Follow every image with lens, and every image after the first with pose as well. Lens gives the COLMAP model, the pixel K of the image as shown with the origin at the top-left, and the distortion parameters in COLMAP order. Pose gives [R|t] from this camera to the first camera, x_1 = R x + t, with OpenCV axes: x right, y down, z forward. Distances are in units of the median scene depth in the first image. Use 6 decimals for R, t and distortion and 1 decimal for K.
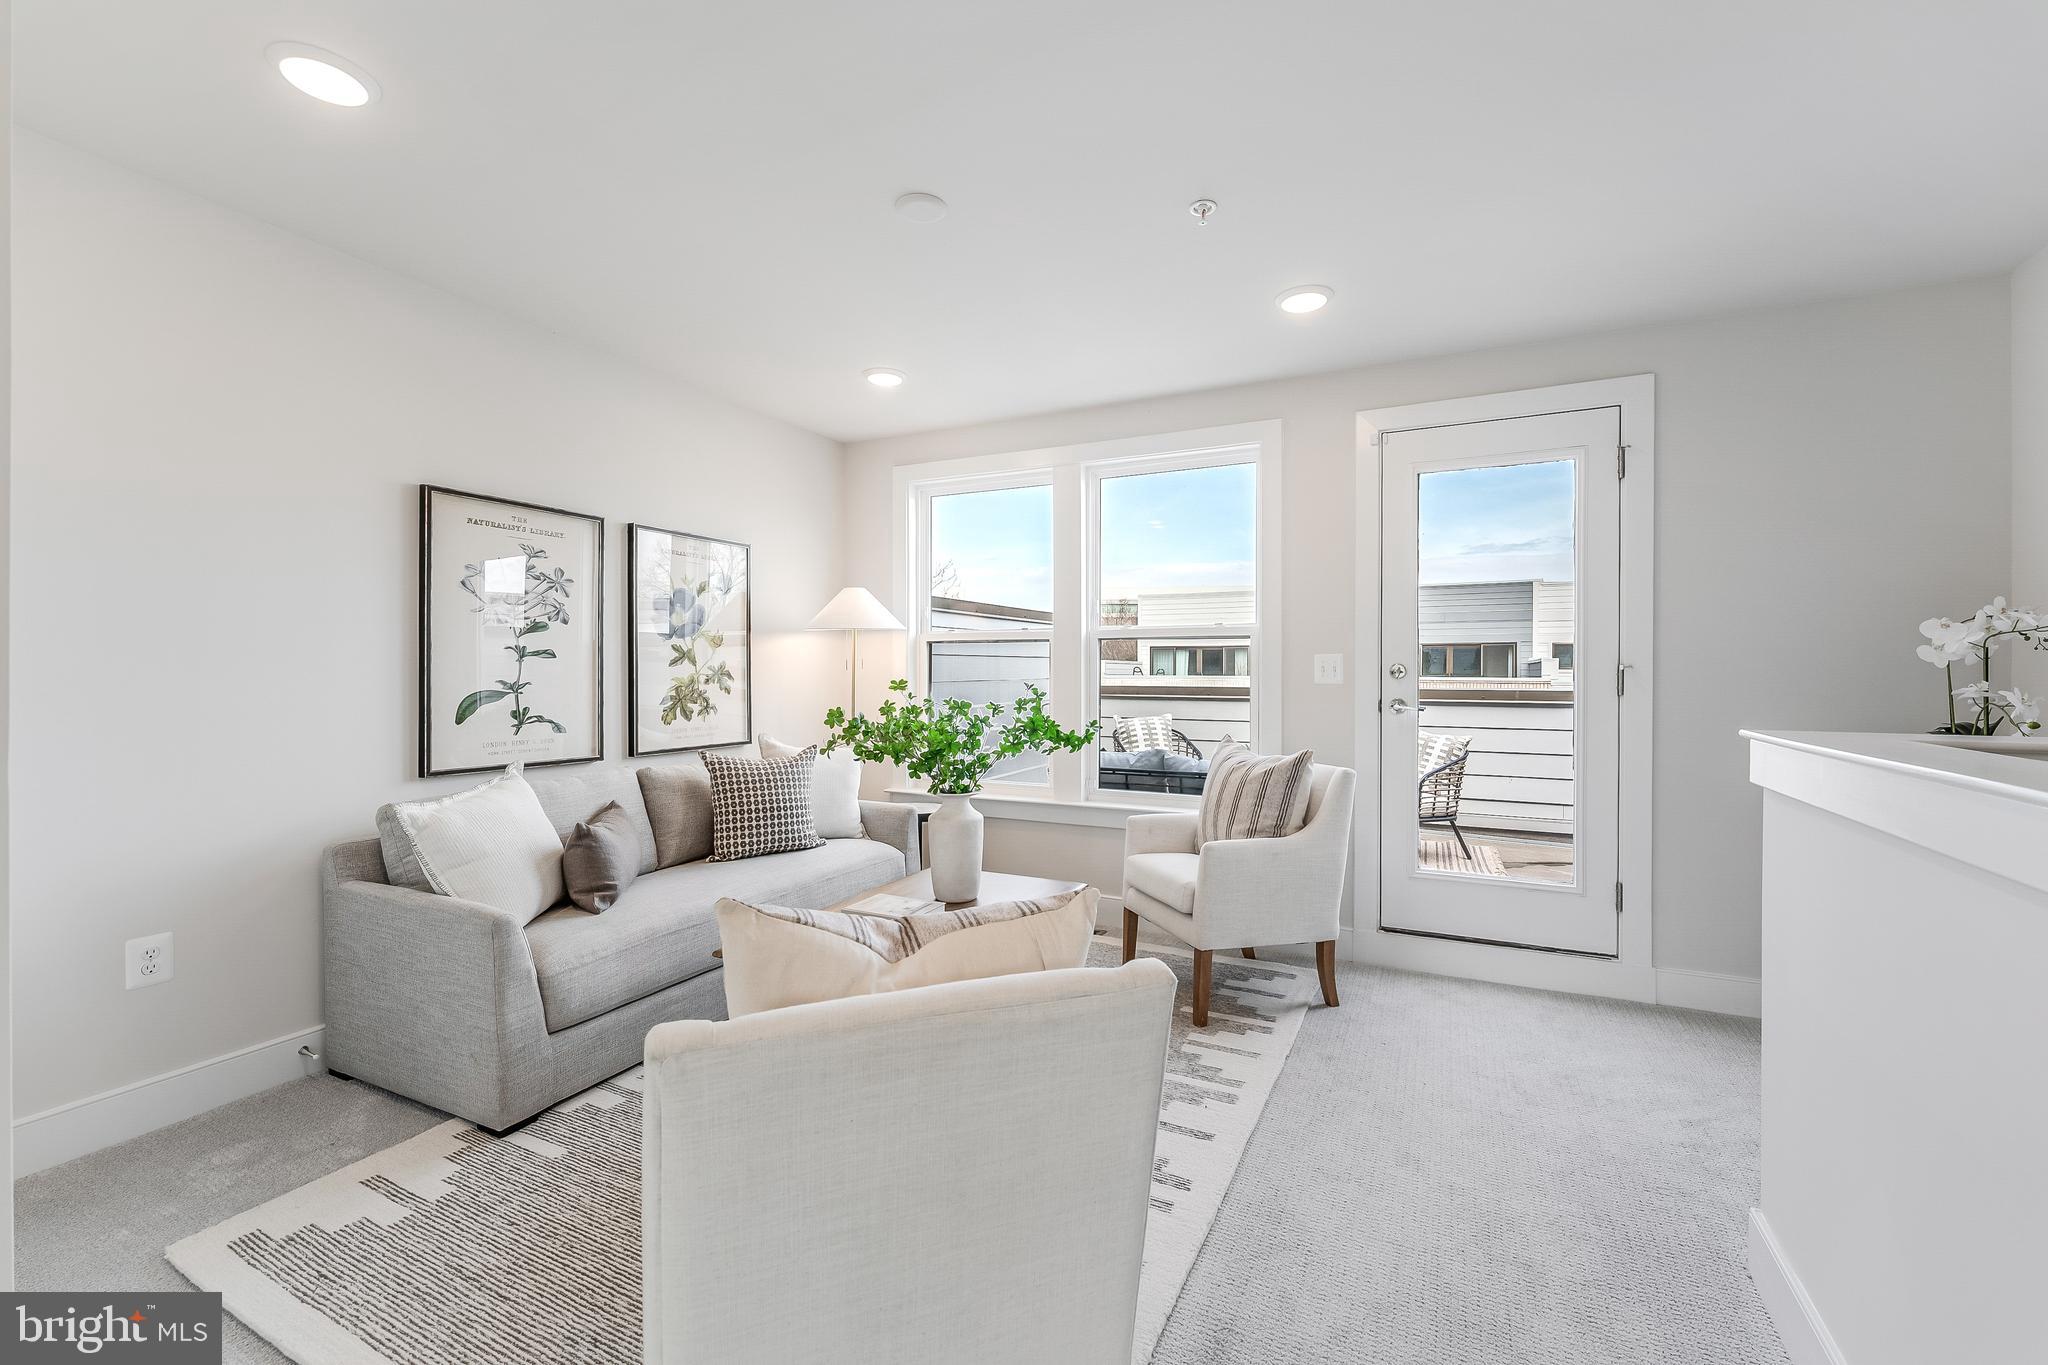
lens RADIAL K [[858.4, 0, 1018.8], [0, 858.4, 678.6], [0, 0, 1]] dist [0.002885, 0.000224]
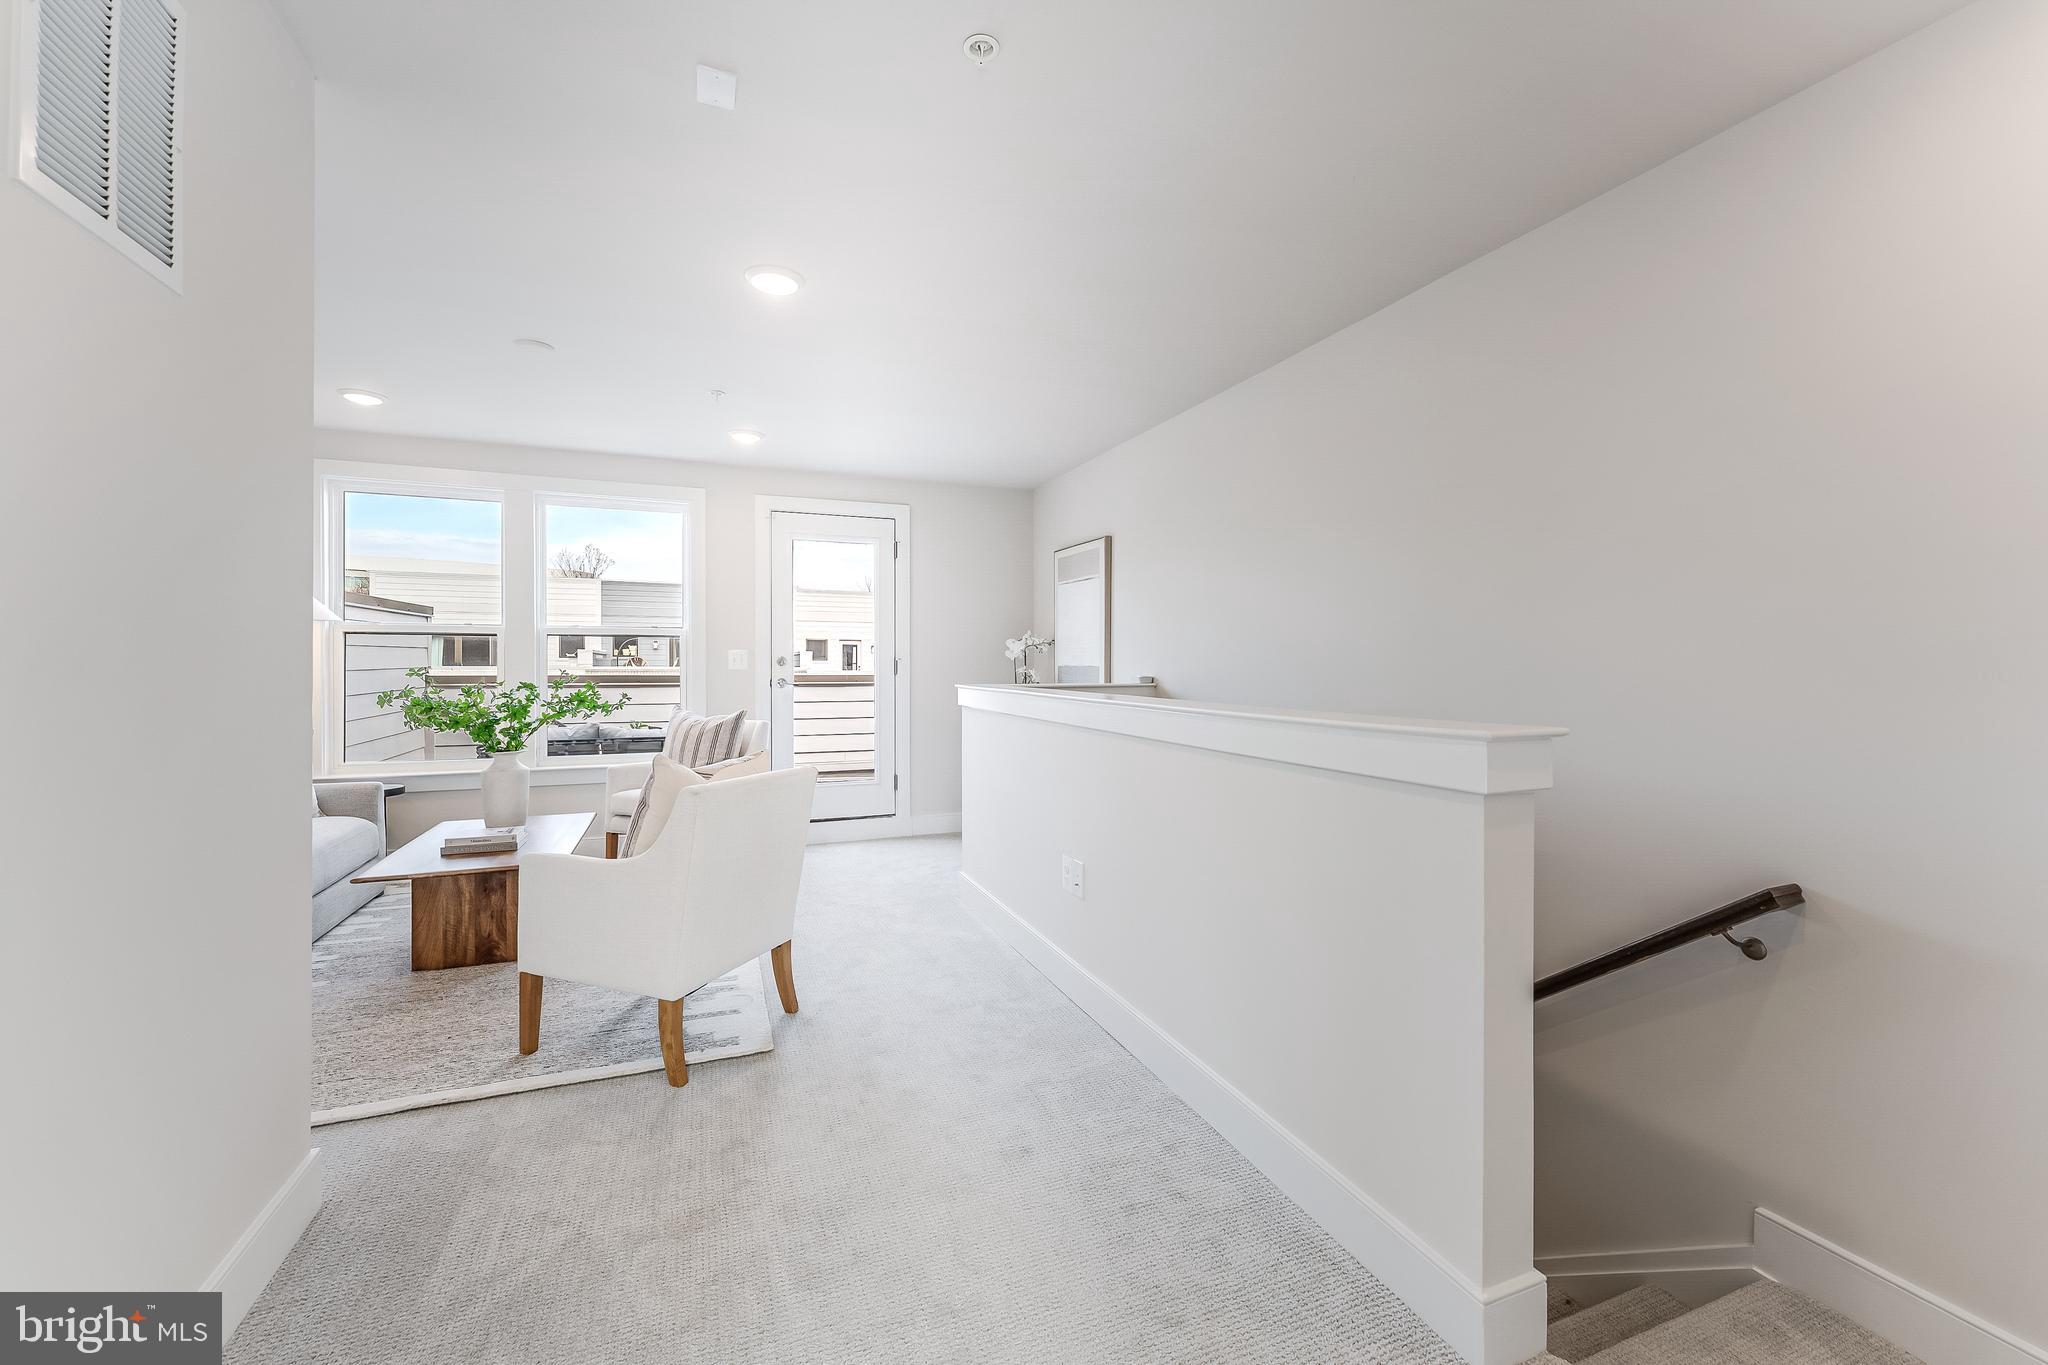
lens RADIAL K [[821.7, 0, 1025.4], [0, 821.7, 670.1], [0, 0, 1]] dist [-0.000549, -0.000168]
pose [[0.681198, -0.006209, 0.732073, -0.298460], [0.004722, 0.999980, 0.004087, 0.003012], [-0.732084, 0.000673, 0.681214, -0.302219]]
